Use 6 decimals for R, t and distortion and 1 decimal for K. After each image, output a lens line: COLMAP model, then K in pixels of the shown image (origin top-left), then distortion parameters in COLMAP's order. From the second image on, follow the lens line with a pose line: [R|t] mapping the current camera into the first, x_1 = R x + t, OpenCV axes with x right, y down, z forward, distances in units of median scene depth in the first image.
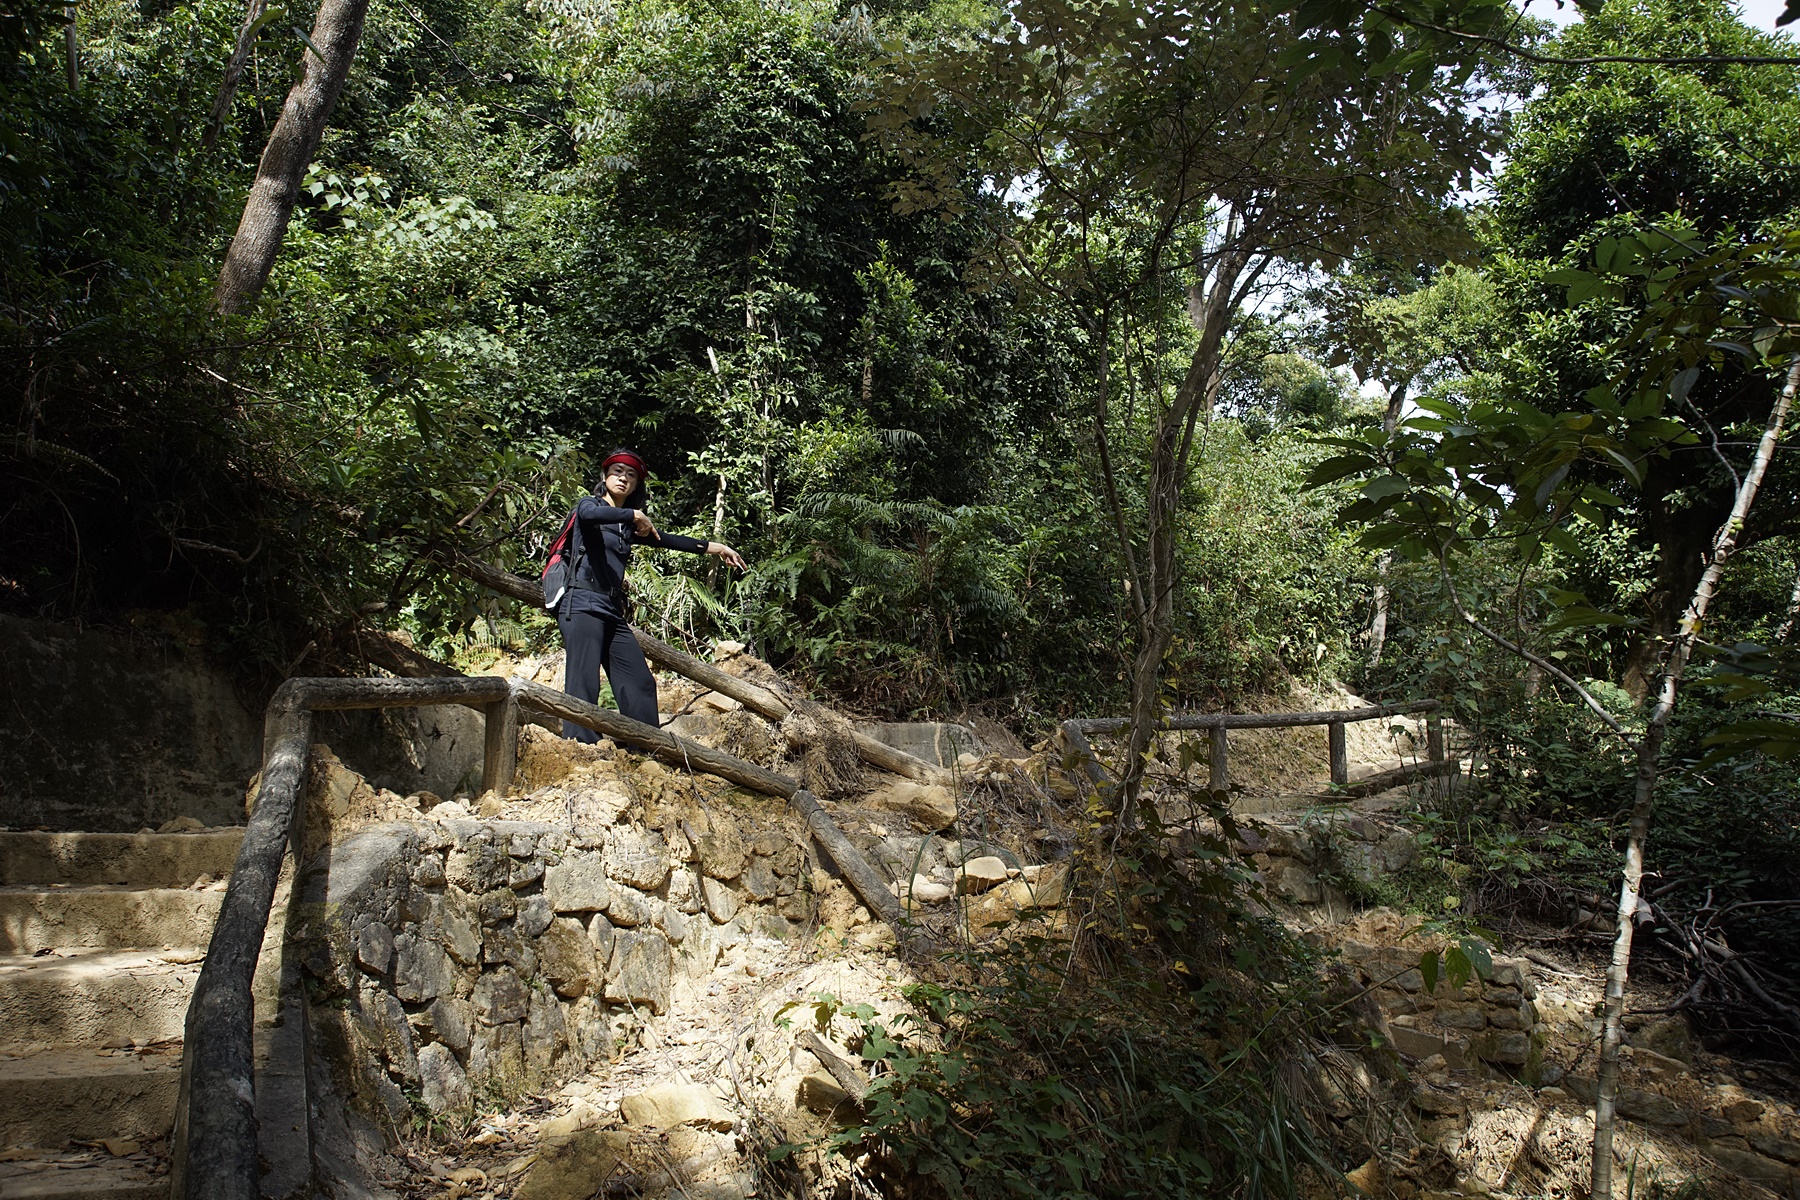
lens RADIAL K [[1442.6, 0, 893.2], [0, 1442.6, 603.0], [0, 0, 1]] dist [-0.121703, 0.121845]
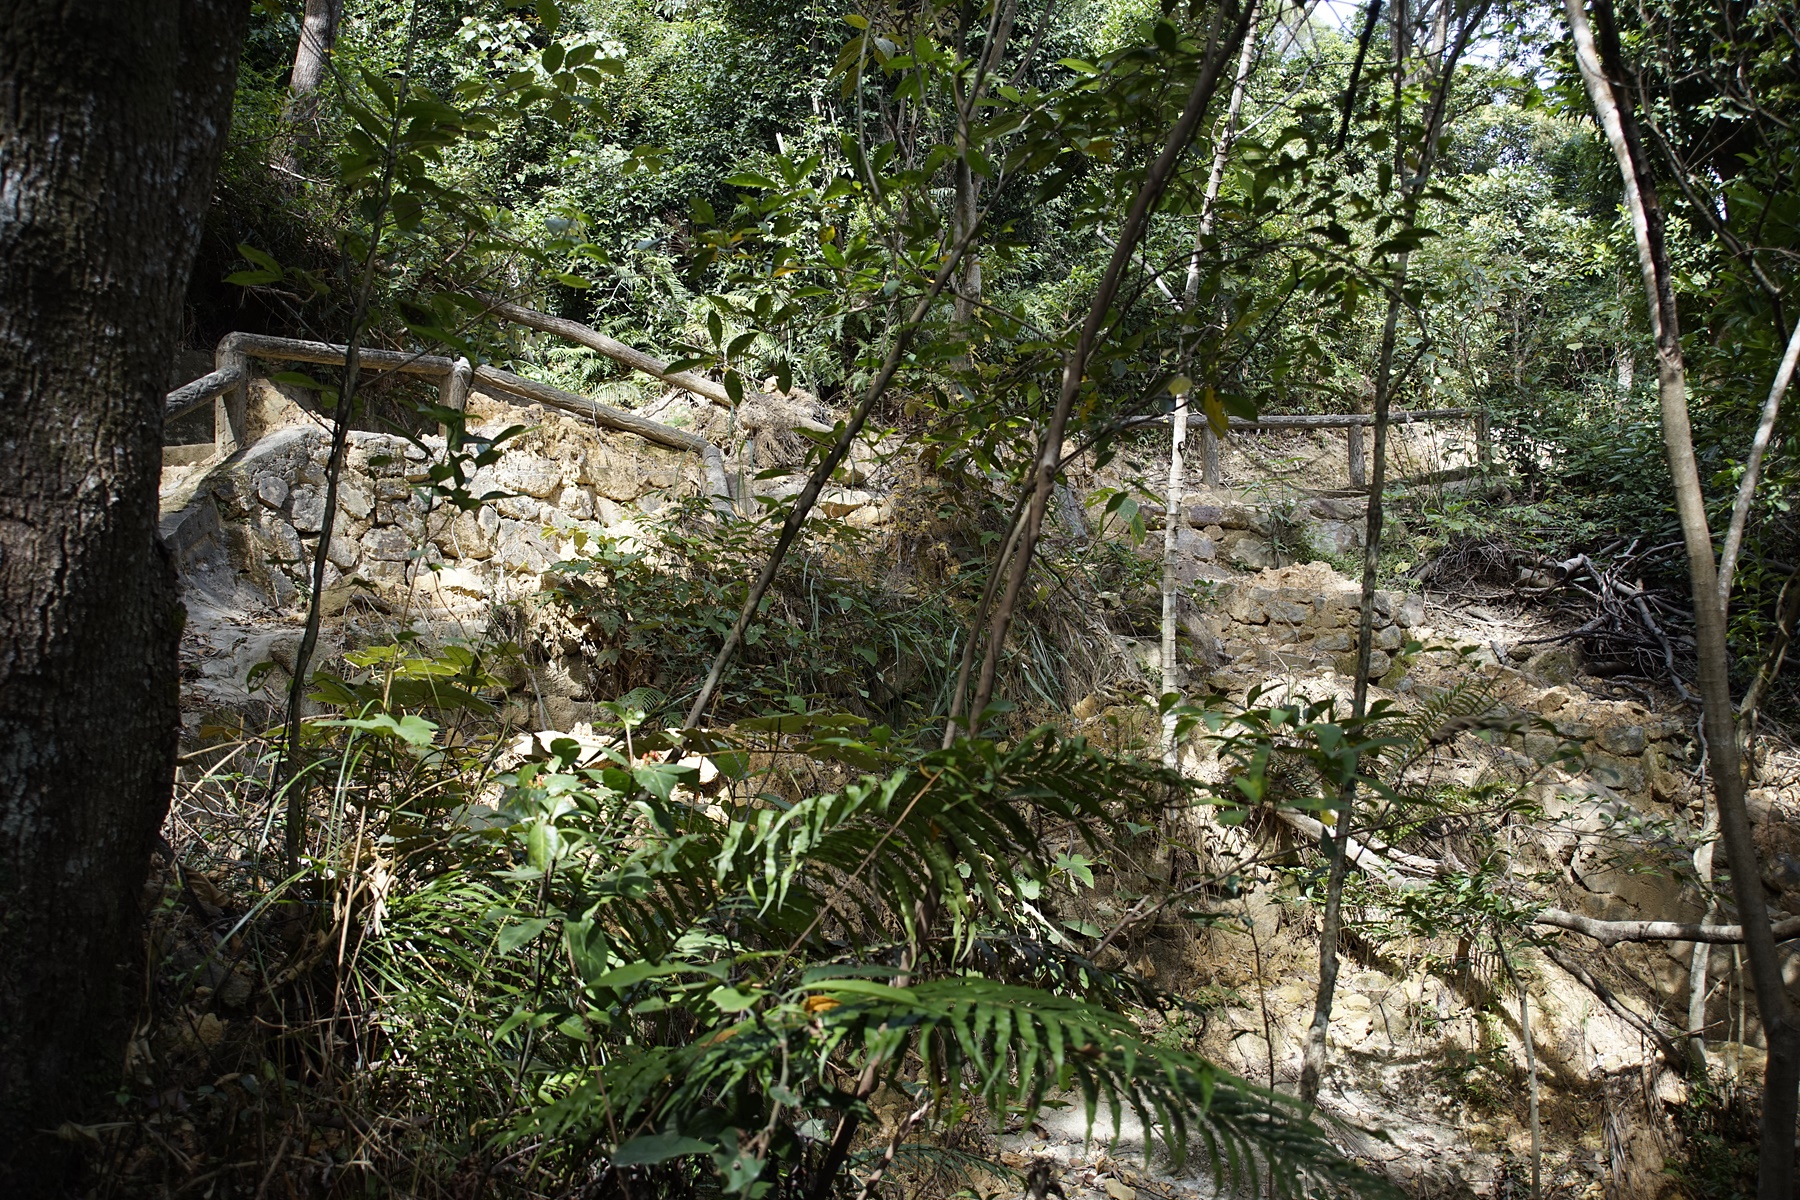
lens RADIAL K [[1442.6, 0, 893.2], [0, 1442.6, 603.0], [0, 0, 1]] dist [-0.121703, 0.121845]
pose [[0.969087, -0.033124, -0.244487, 0.276735], [0.059903, 0.992884, 0.102921, 0.100993], [0.239338, -0.114385, 0.964175, -0.145232]]
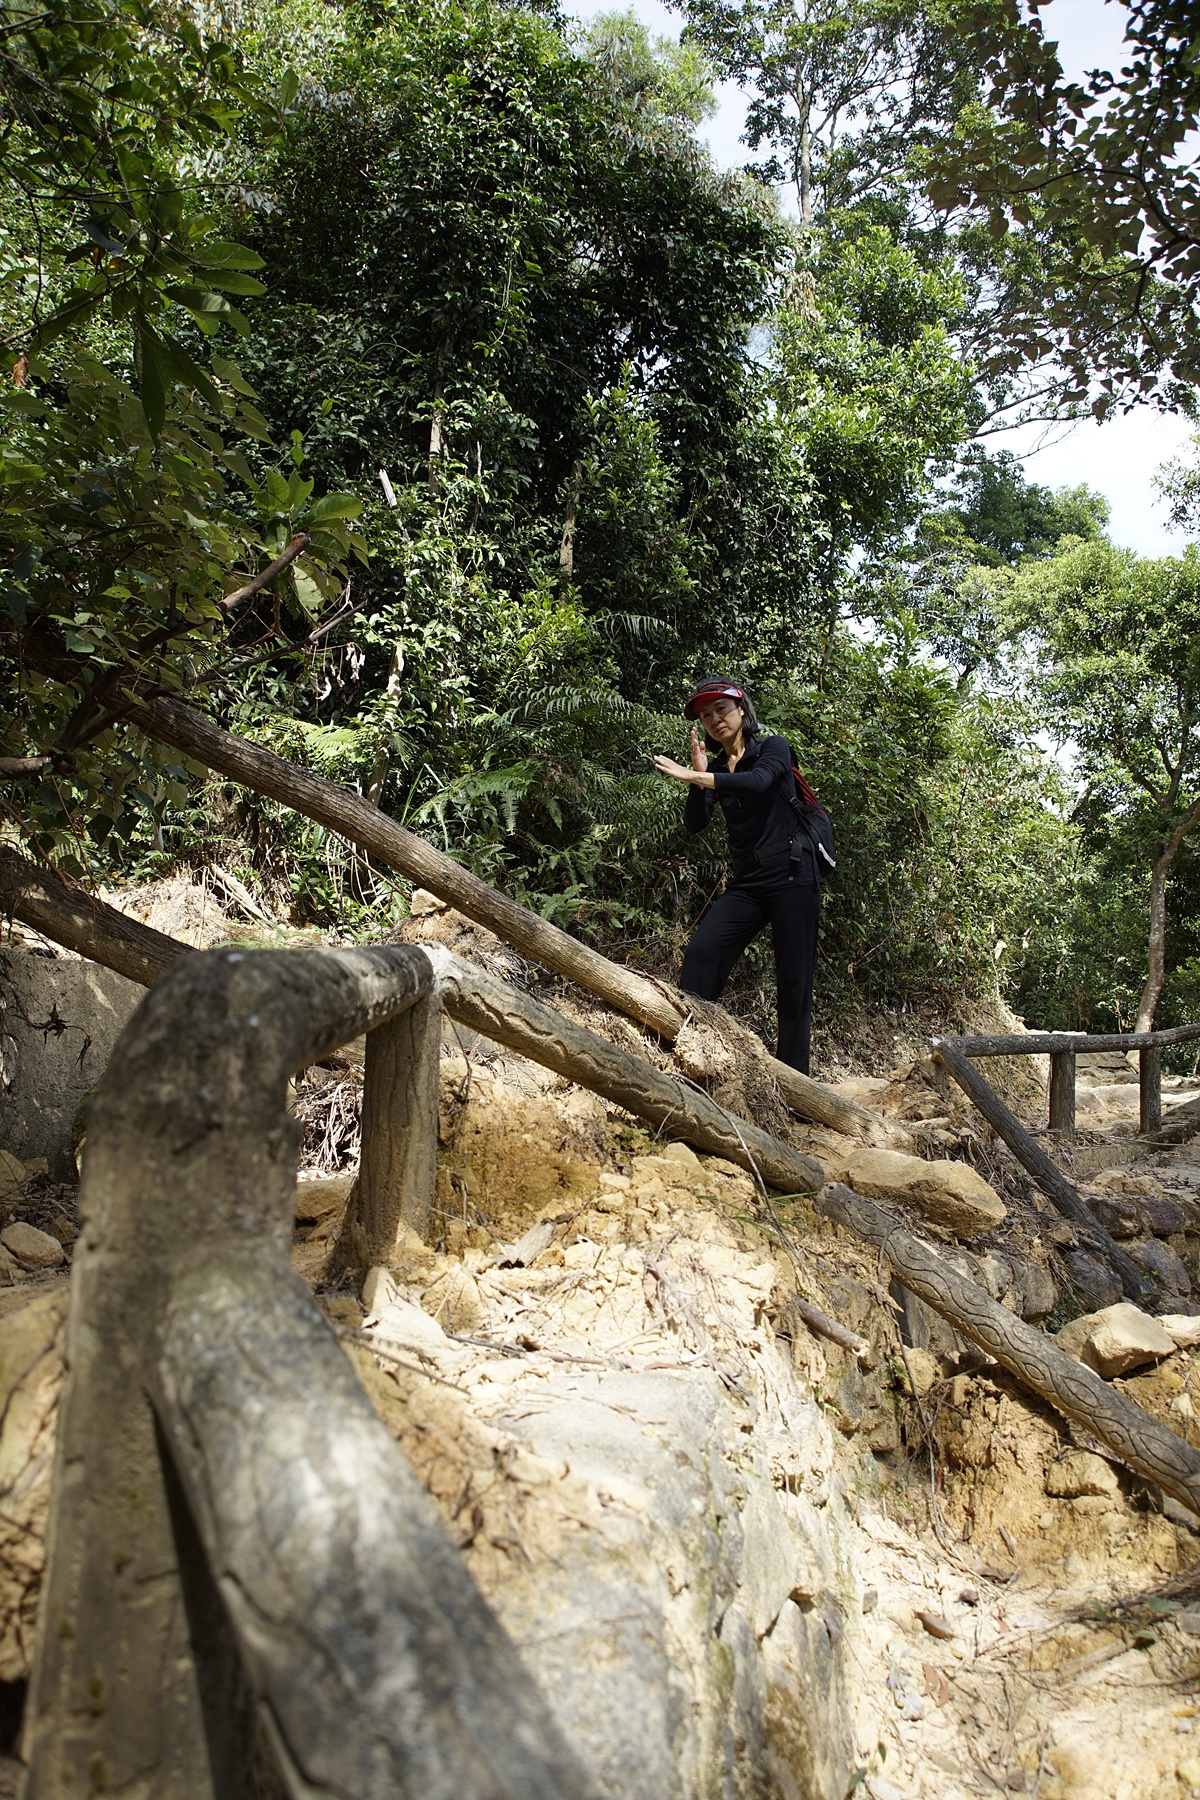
lens RADIAL K [[1442.6, 0, 599.4], [0, 1442.6, 905.7], [0, 0, 1]] dist [-0.121703, 0.121845]
pose [[0.977018, 0.072410, 0.200482, -0.181750], [-0.077775, 0.996790, 0.019004, 0.016824], [-0.198462, -0.034159, 0.979513, 0.346263]]
